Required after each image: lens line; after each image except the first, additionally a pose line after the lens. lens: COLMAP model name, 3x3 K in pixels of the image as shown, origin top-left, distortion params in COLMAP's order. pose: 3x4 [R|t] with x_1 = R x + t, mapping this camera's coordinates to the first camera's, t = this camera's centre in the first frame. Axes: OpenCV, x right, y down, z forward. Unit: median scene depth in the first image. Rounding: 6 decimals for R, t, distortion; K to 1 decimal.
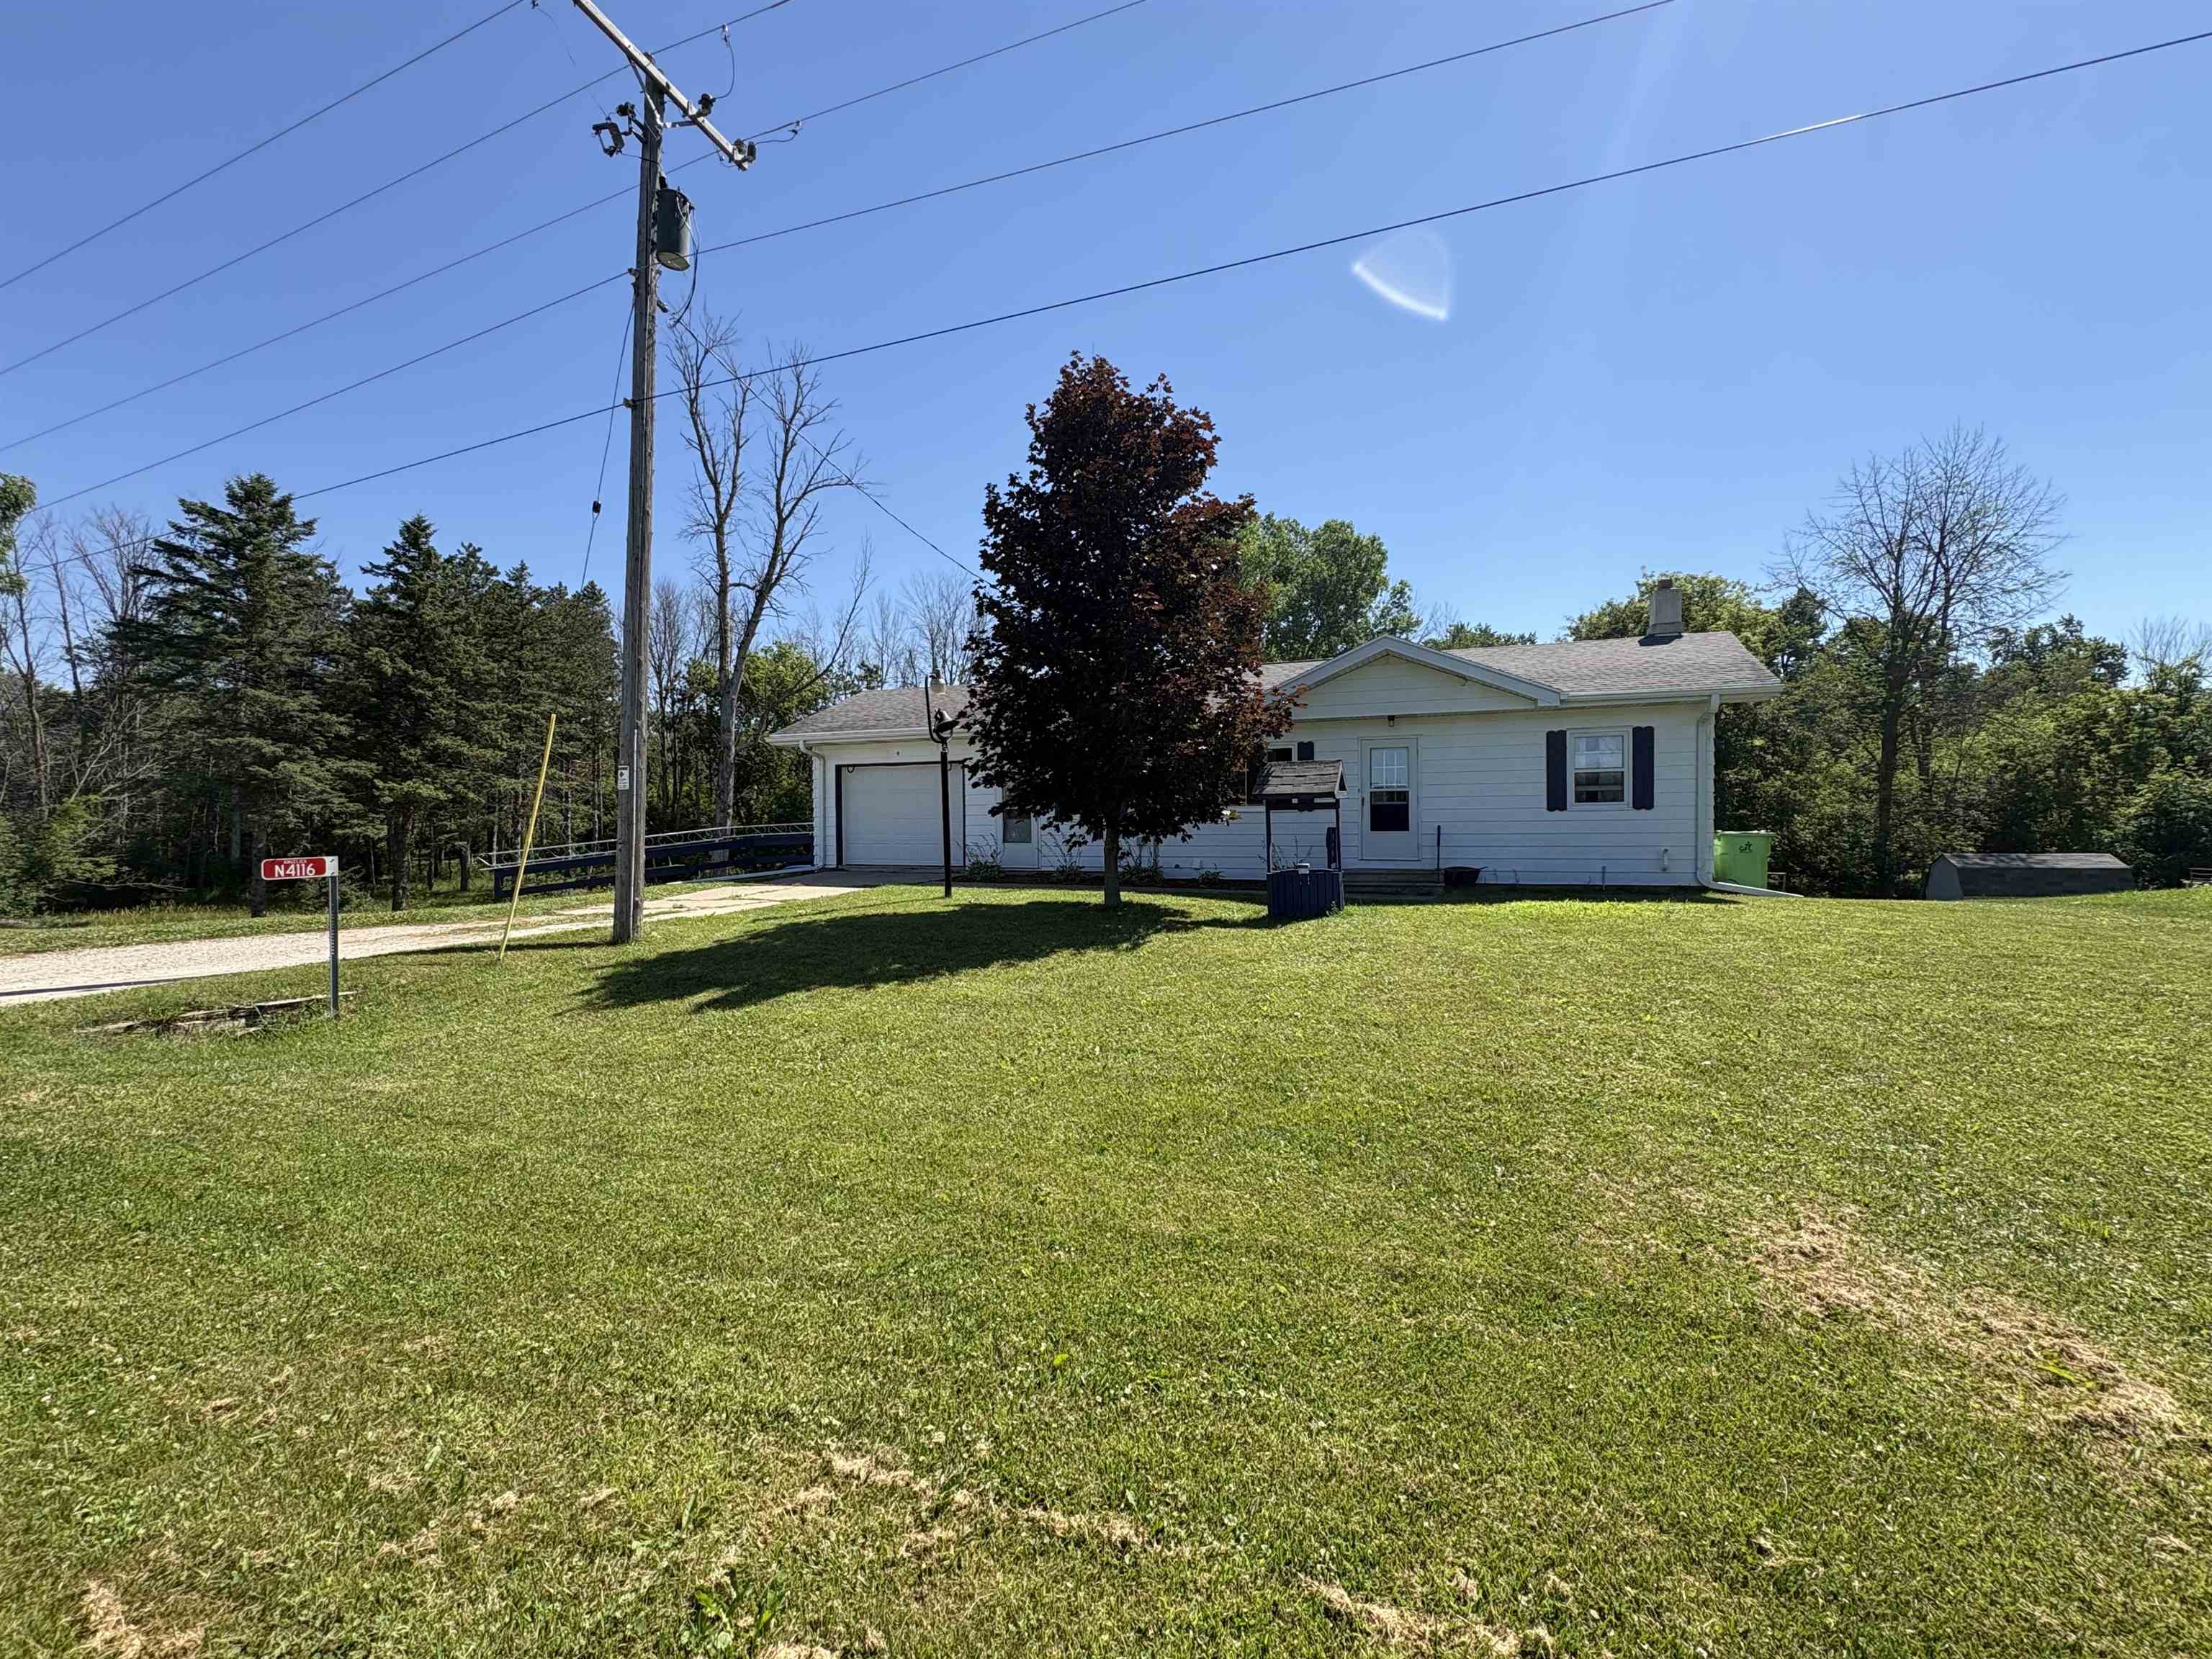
lens RADIAL K [[881.3, 0, 1105.9], [0, 881.3, 829.5], [0, 0, 1]] dist [-0.000406, 0.000532]
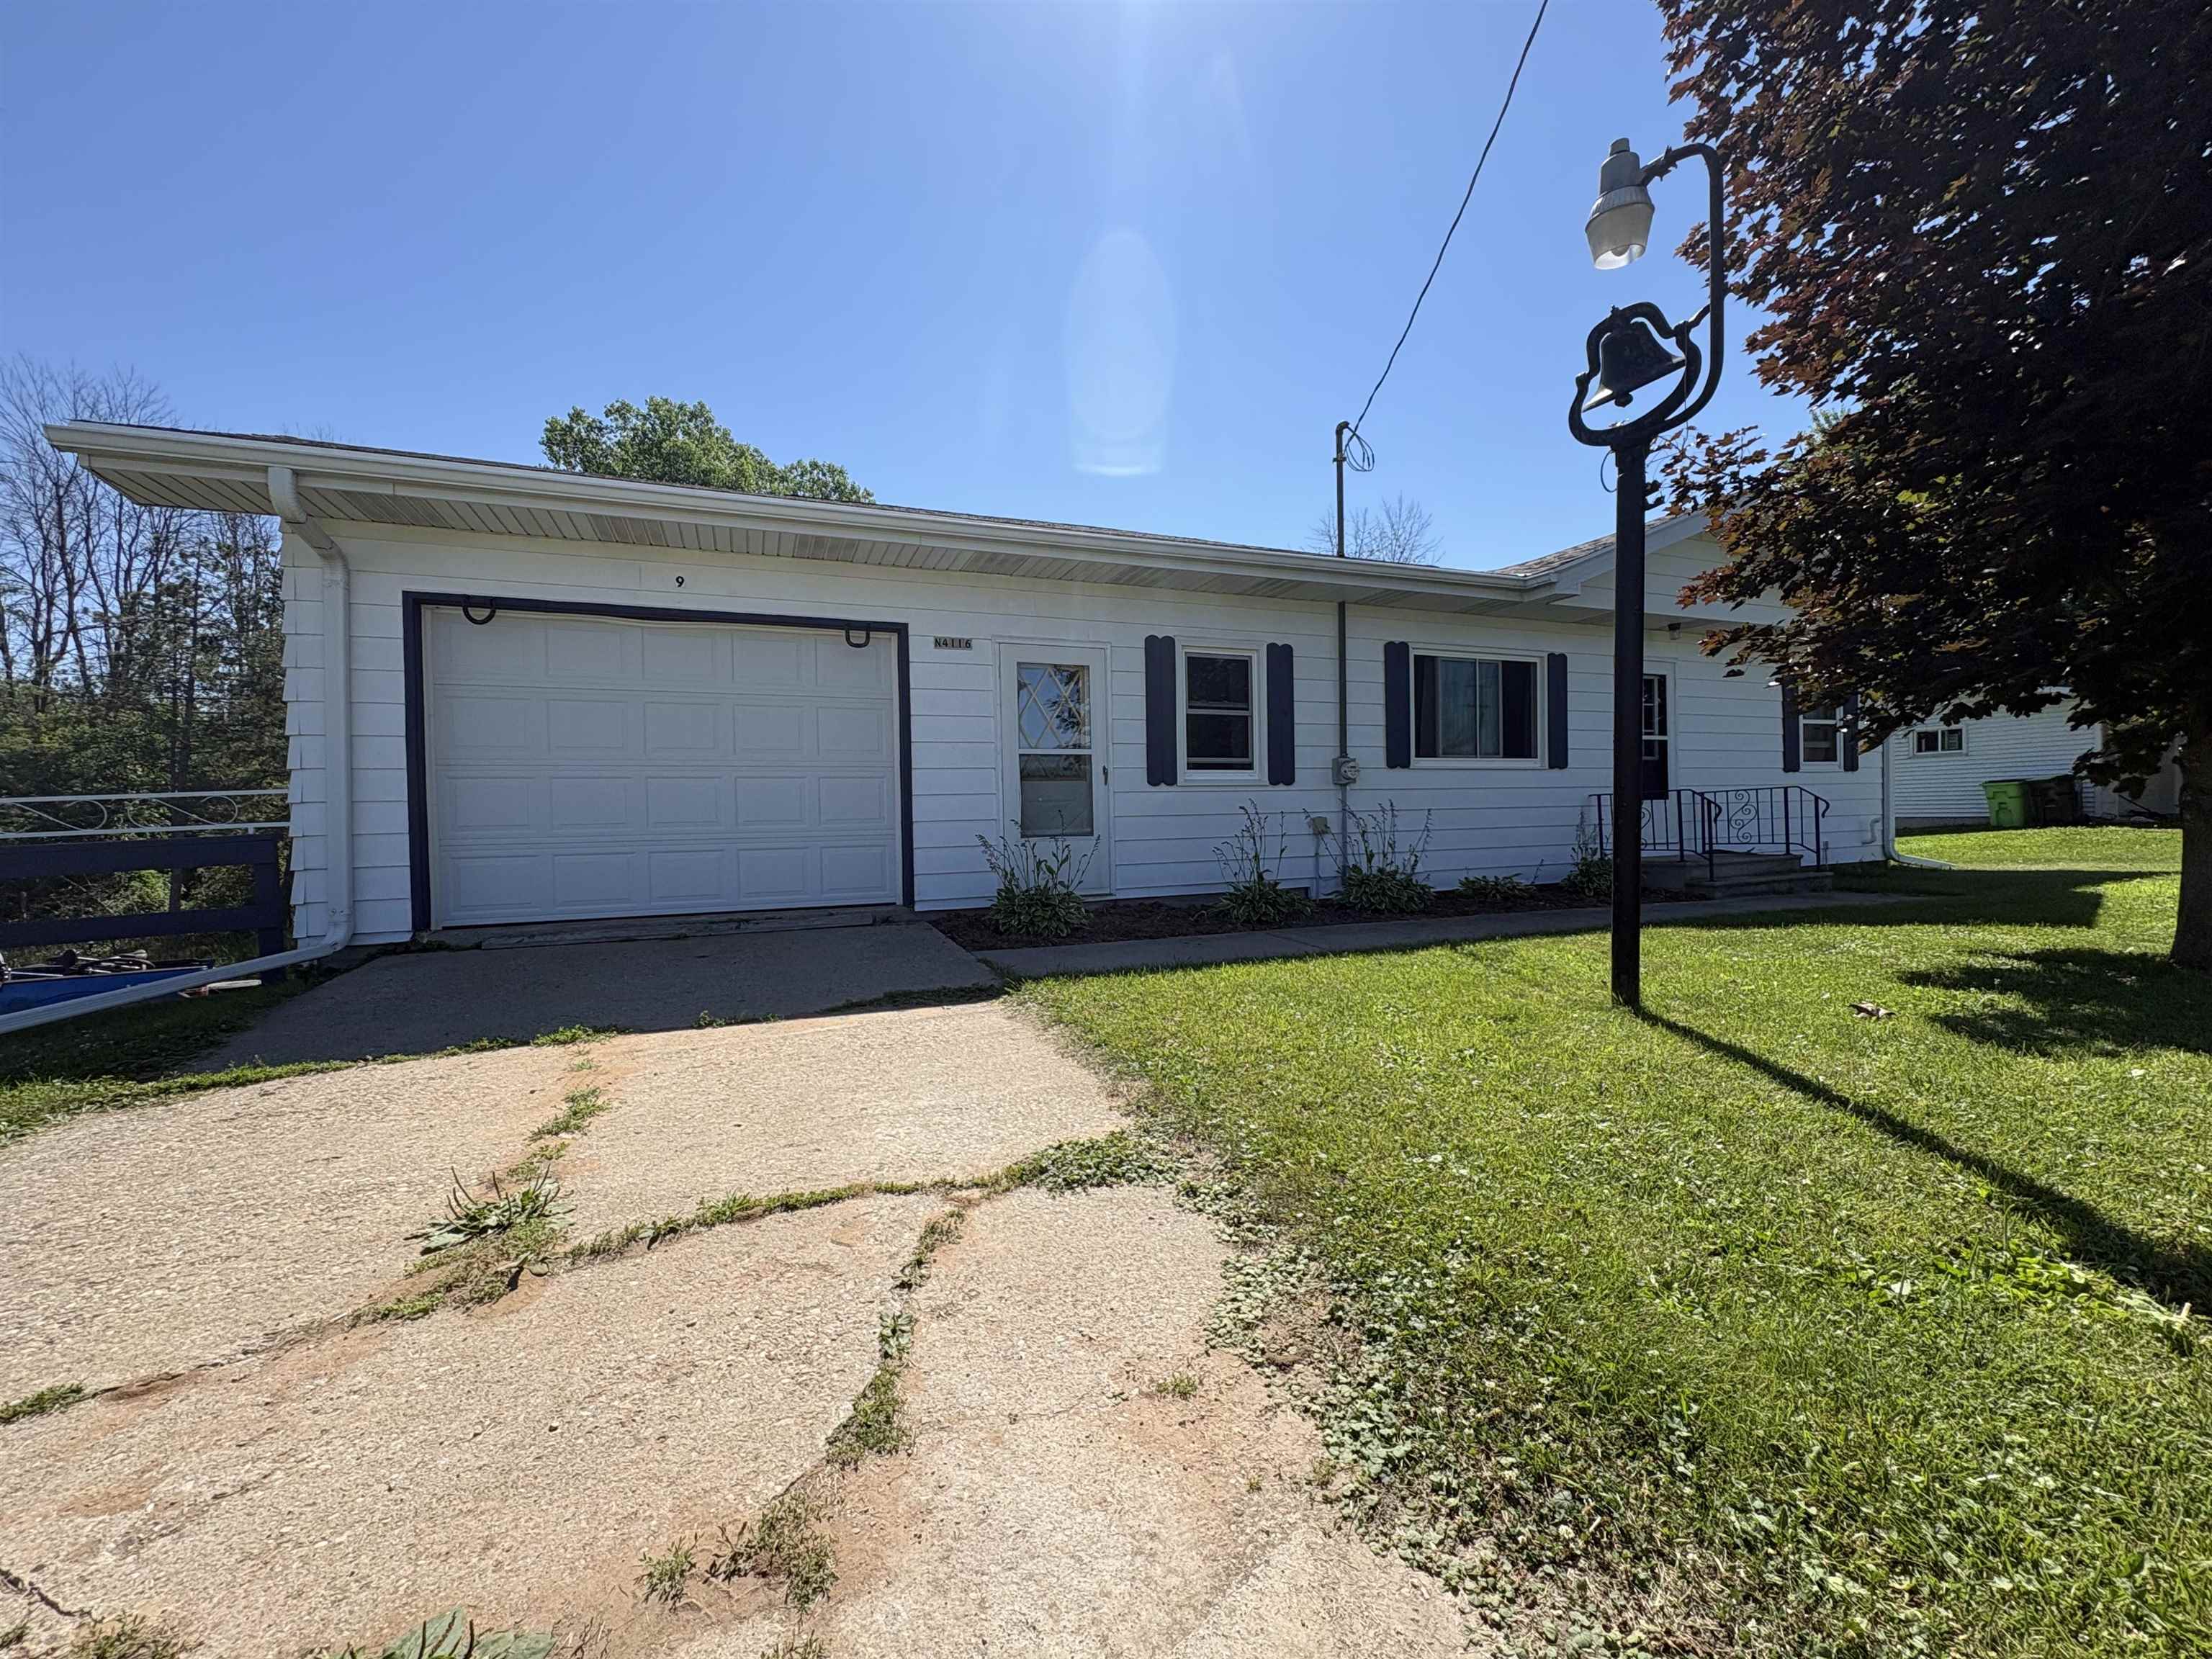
lens RADIAL K [[881.3, 0, 1104.3], [0, 881.3, 827.3], [0, 0, 1]] dist [-0.000406, 0.000532]
pose [[0.734036, -0.014676, 0.678952, -0.332851], [0.024454, 0.999689, -0.004828, 0.011857], [-0.678670, 0.020147, 0.734167, 0.620186]]
